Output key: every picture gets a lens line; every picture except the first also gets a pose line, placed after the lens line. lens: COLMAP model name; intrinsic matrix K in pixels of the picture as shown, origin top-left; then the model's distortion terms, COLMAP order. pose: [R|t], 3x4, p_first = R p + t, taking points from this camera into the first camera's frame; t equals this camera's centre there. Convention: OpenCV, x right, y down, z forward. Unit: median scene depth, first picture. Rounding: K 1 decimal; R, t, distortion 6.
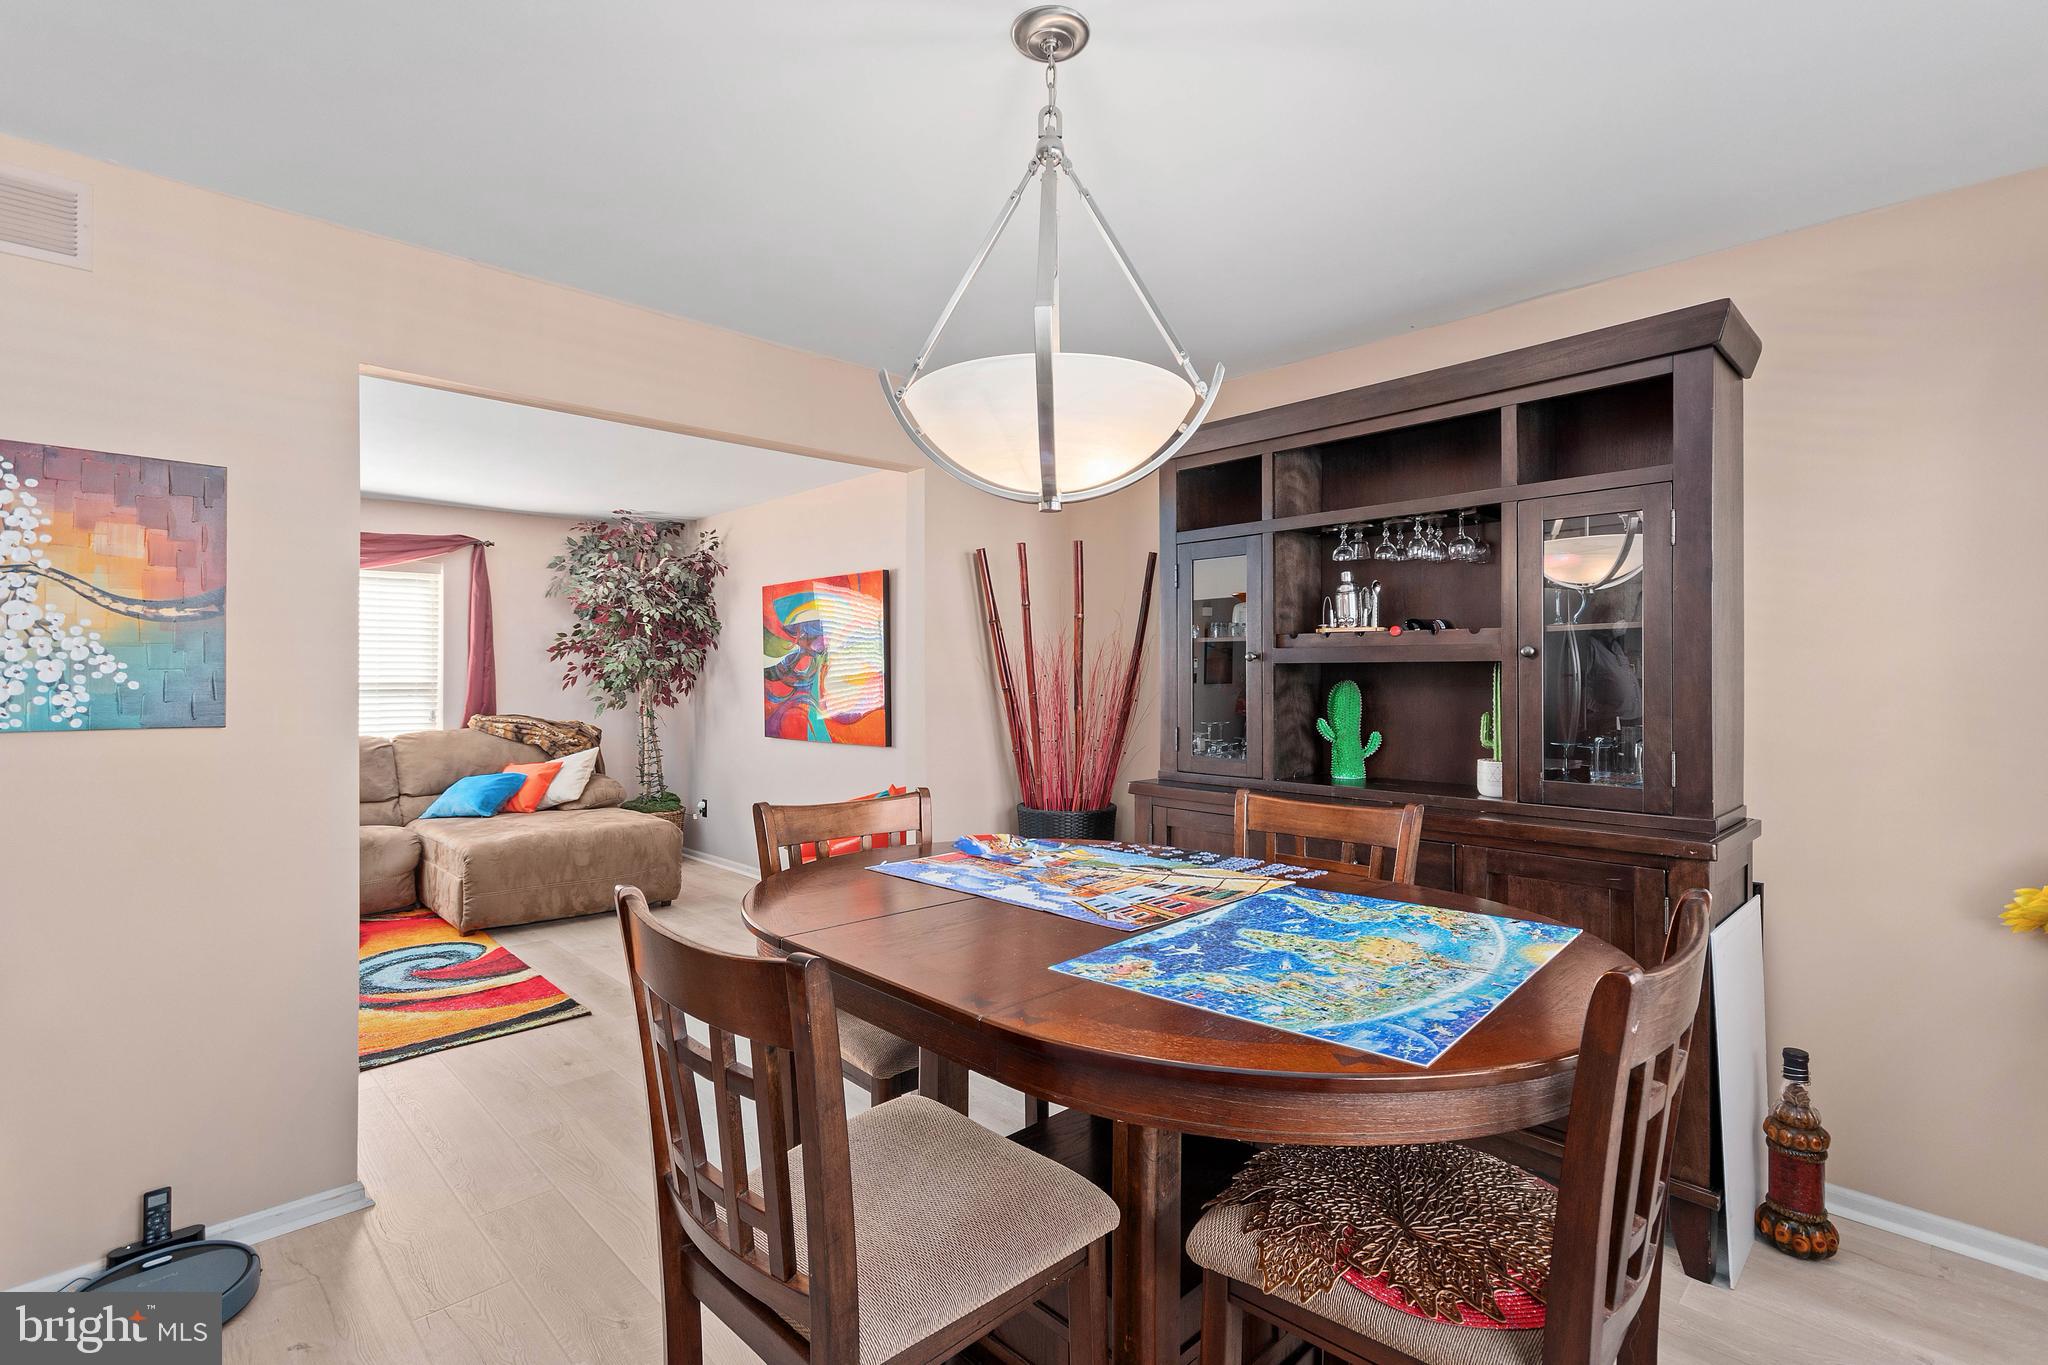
lens RADIAL K [[927.8, 0, 1021.3], [0, 927.8, 673.4], [0, 0, 1]] dist [-0.000513, 0.000115]
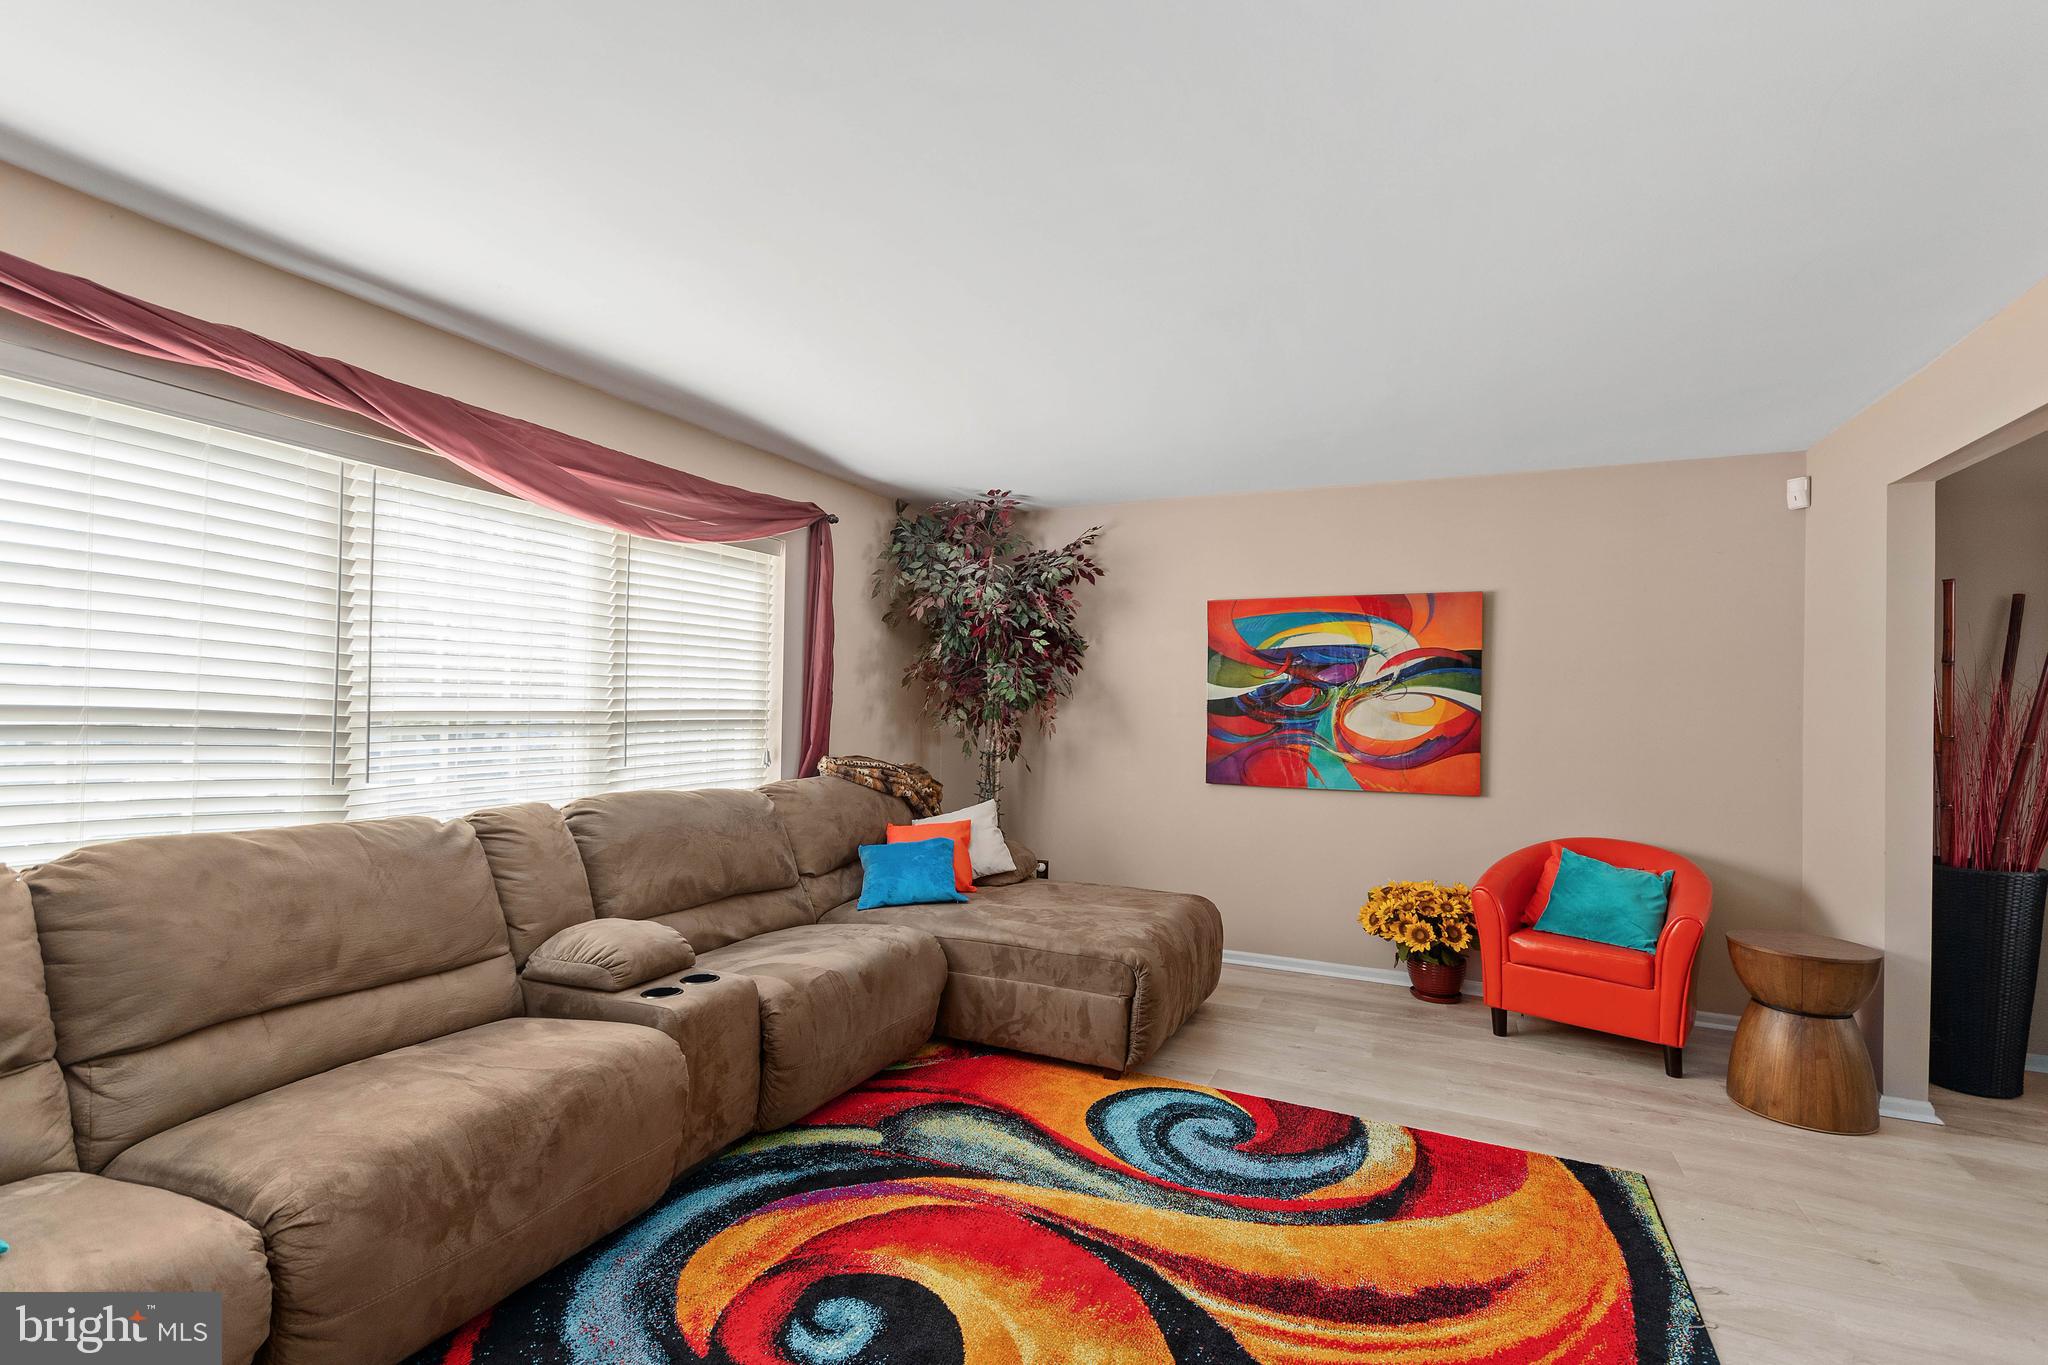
lens RADIAL K [[927.1, 0, 1028.4], [0, 927.1, 688.5], [0, 0, 1]] dist [-0.000548, 0.001005]
pose [[0.938919, 0.023663, 0.343323, -0.737640], [-0.018674, 0.999667, -0.017829, 0.002045], [-0.343630, 0.010329, 0.939048, 0.294312]]
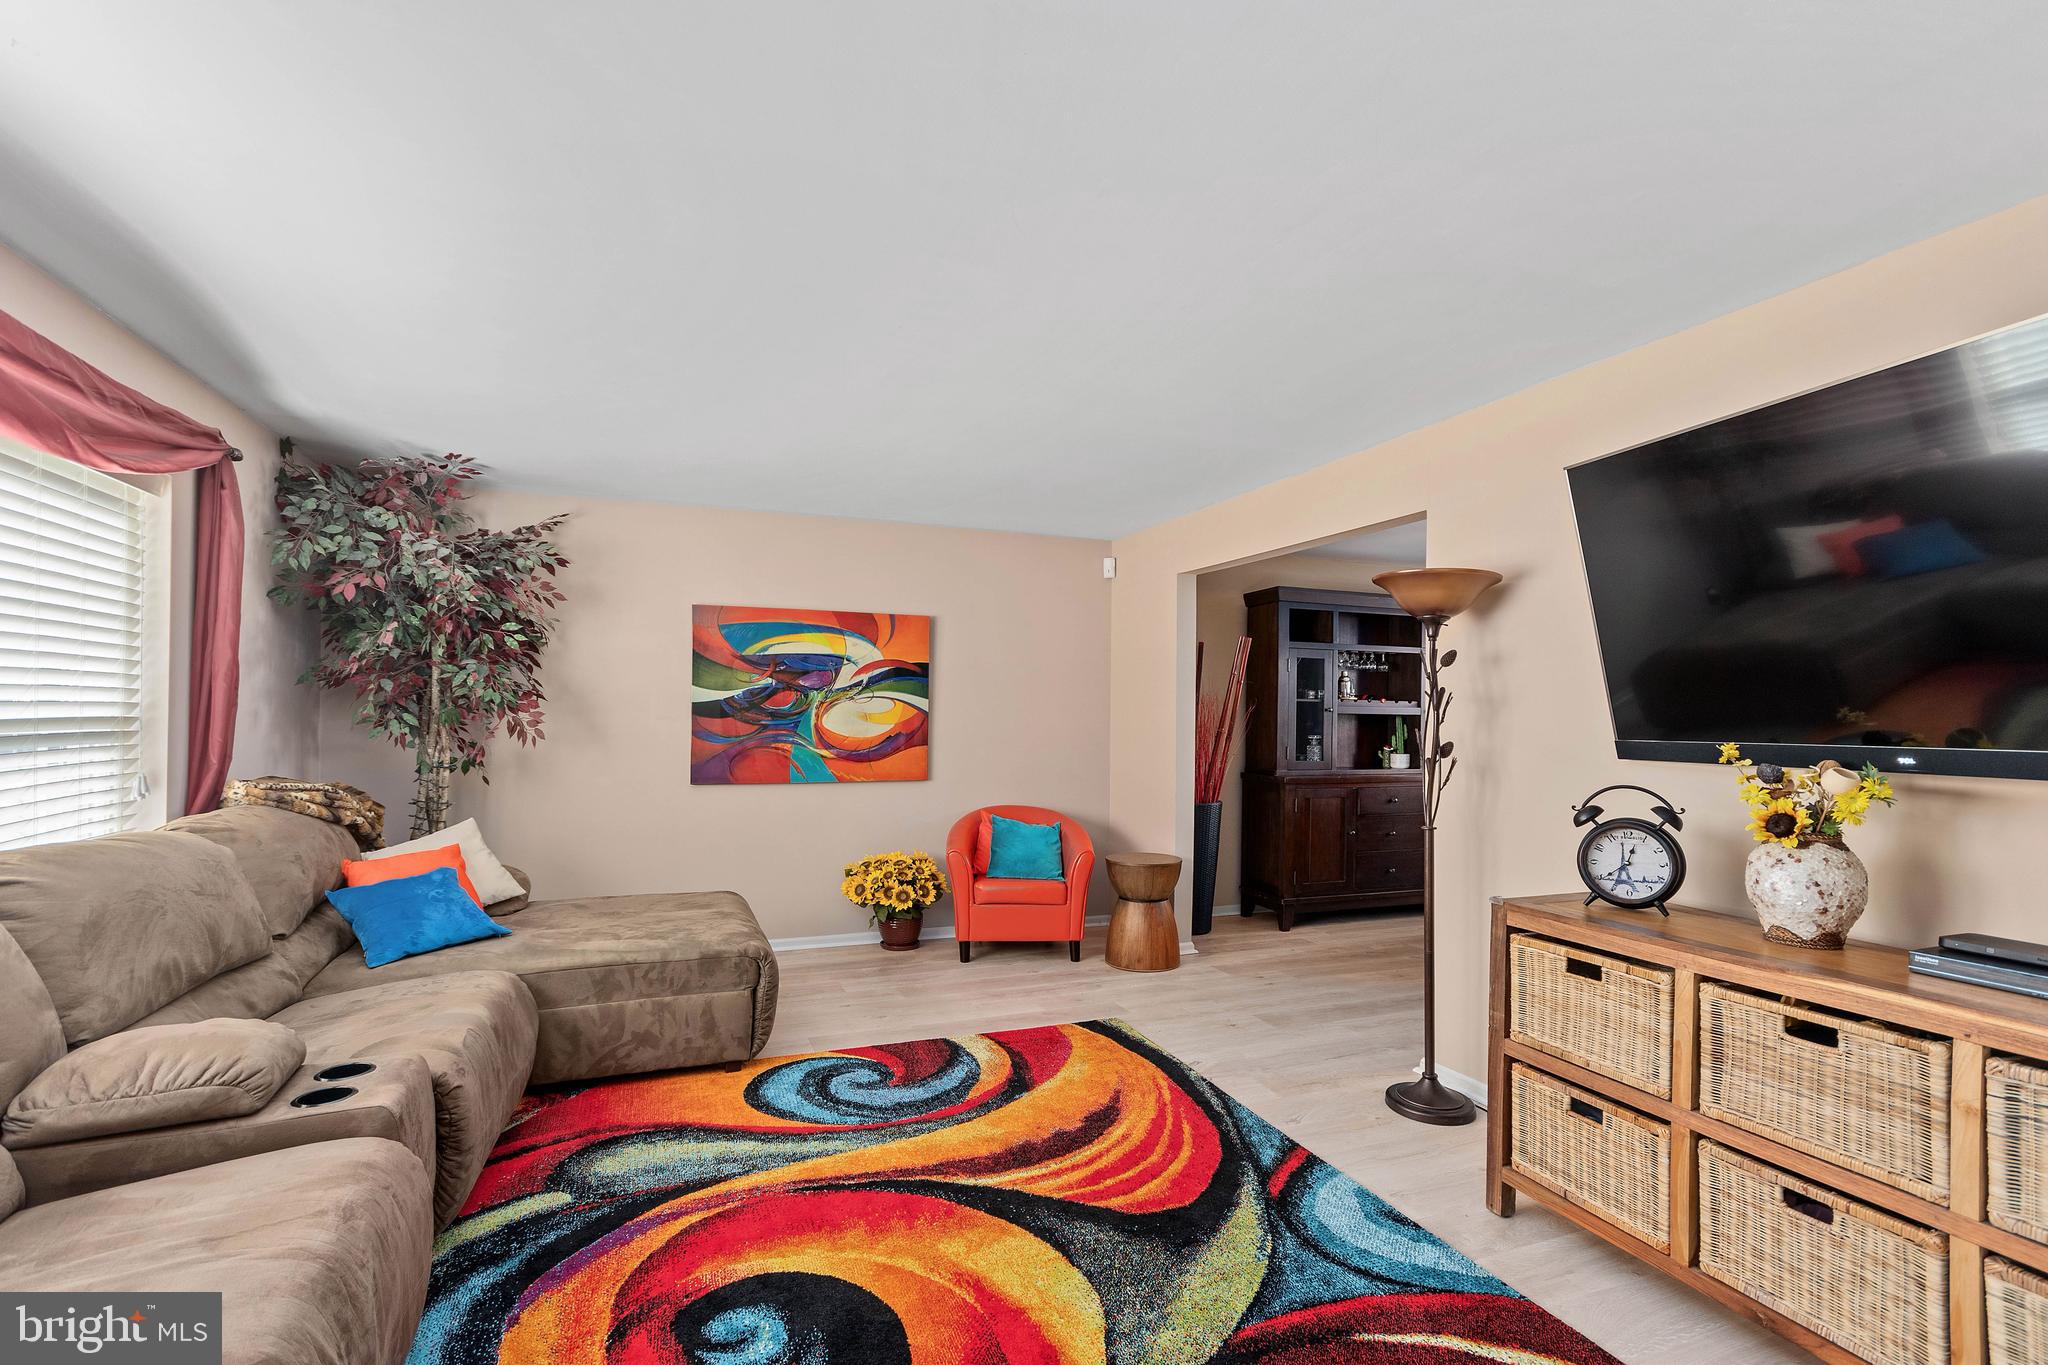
lens RADIAL K [[927.1, 0, 1028.4], [0, 927.1, 688.5], [0, 0, 1]] dist [-0.000548, 0.001005]
pose [[0.393900, 0.032333, 0.918584, -0.961191], [-0.013002, 0.999477, -0.029605, 0.002998], [-0.919061, -0.000282, 0.394115, 0.410407]]
